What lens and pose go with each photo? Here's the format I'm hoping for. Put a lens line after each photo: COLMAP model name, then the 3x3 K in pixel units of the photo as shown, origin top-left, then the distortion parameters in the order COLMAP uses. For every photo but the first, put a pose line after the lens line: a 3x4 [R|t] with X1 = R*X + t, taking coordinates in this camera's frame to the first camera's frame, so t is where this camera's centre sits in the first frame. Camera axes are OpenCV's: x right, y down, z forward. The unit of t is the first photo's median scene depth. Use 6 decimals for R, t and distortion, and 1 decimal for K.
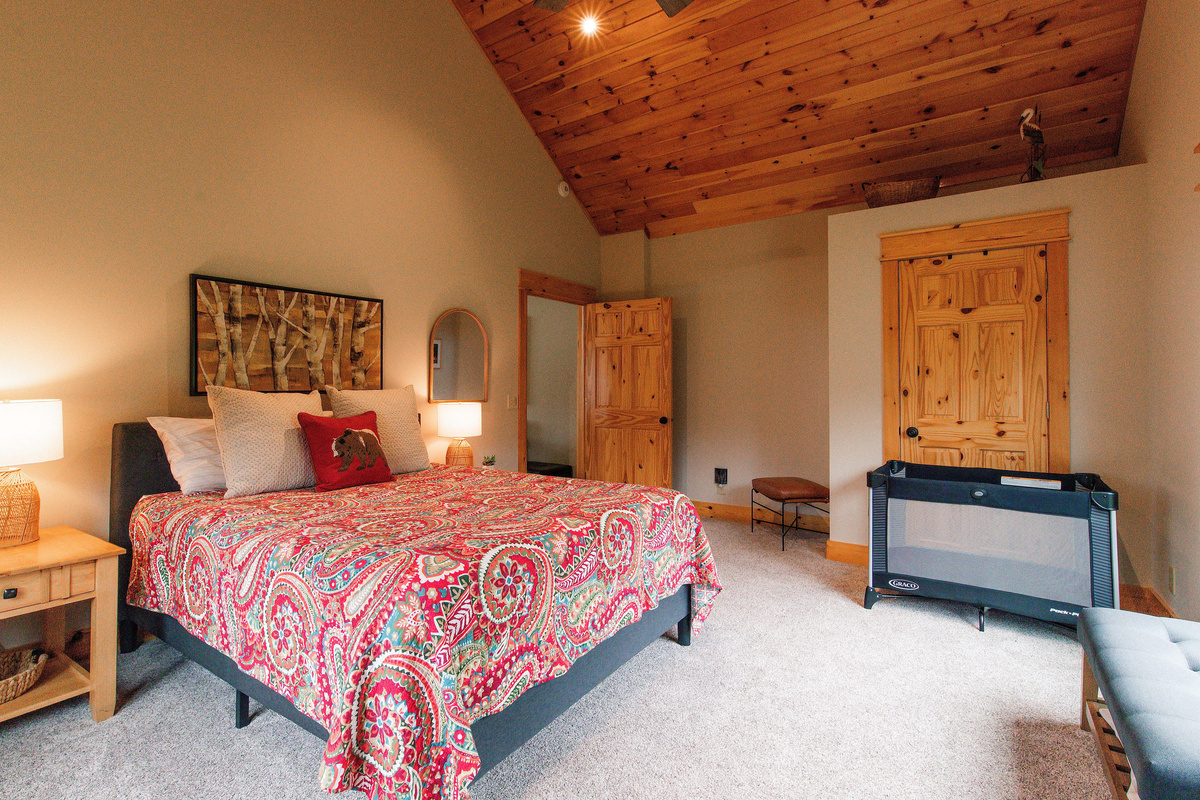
lens RADIAL K [[545.6, 0, 600.2], [0, 545.6, 380.9], [0, 0, 1]] dist [-0.000114, 0.000286]
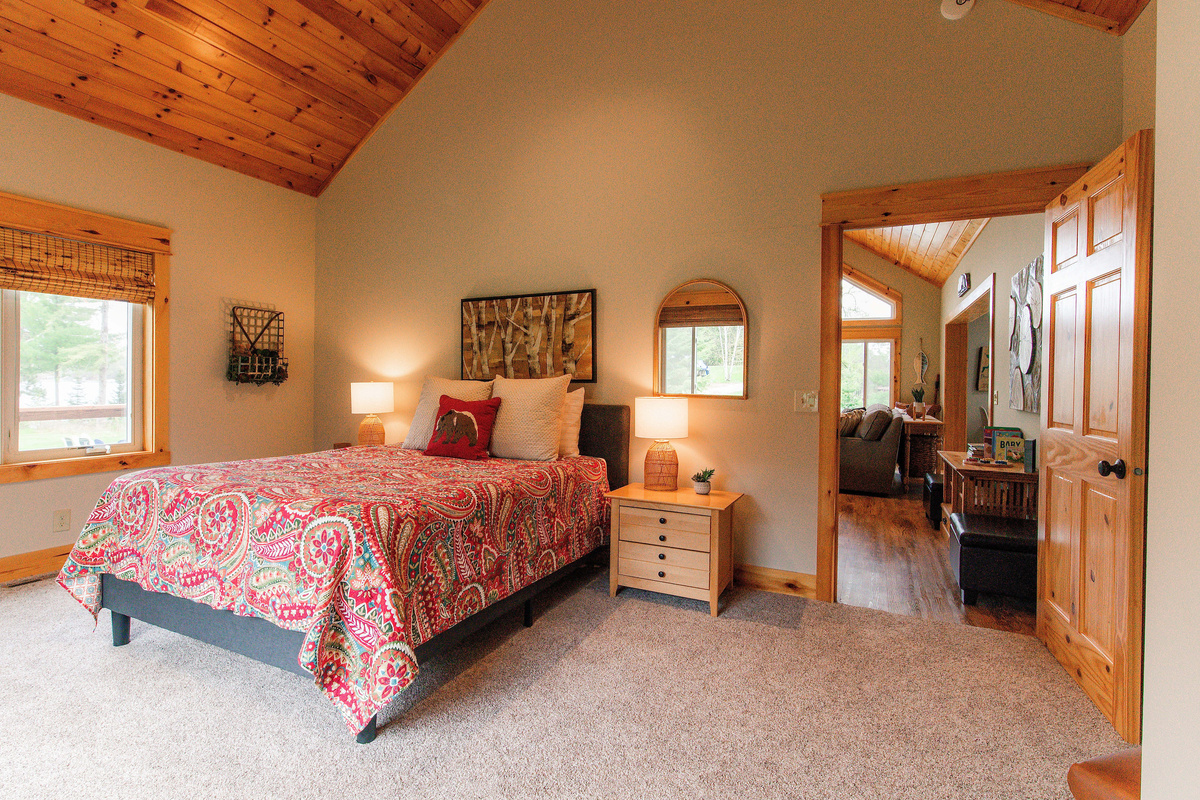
lens RADIAL K [[593.2, 0, 565.1], [0, 593.2, 388.1], [0, 0, 1]] dist [-0.013020, 0.013352]
pose [[0.117988, 0.011322, -0.992950, 0.752429], [-0.002110, 0.999936, 0.011151, 0.021695], [0.993013, 0.000779, 0.118005, 0.935130]]
